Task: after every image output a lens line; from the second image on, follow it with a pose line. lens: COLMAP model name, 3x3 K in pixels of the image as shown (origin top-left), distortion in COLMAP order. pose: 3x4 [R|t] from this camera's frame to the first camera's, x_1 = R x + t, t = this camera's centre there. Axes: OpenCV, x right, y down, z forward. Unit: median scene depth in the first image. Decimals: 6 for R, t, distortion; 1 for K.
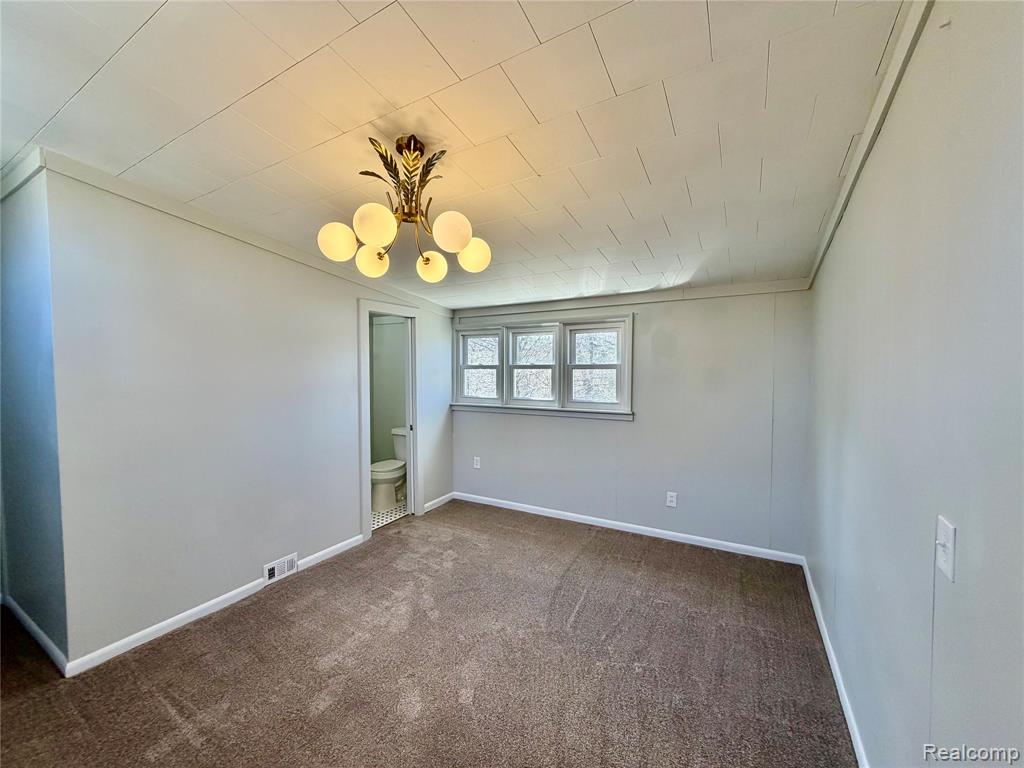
lens RADIAL K [[408.2, 0, 505.9], [0, 408.2, 385.6], [0, 0, 1]] dist [0.021658, 0.000787]
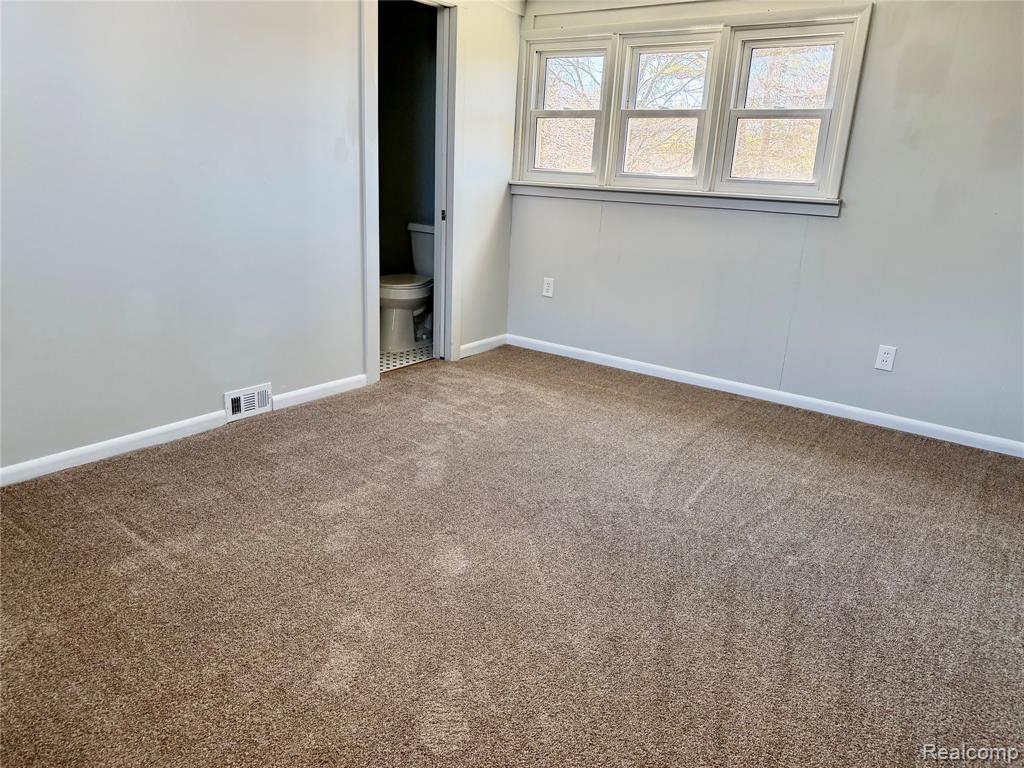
lens RADIAL K [[714.1, 0, 510.8], [0, 714.1, 380.6], [0, 0, 1]] dist [0.118674, -0.138520]
pose [[0.992774, 0.079493, -0.089896, -0.026064], [-0.056977, 0.971548, 0.229885, 0.107799], [0.105613, -0.223102, 0.969057, -0.061305]]
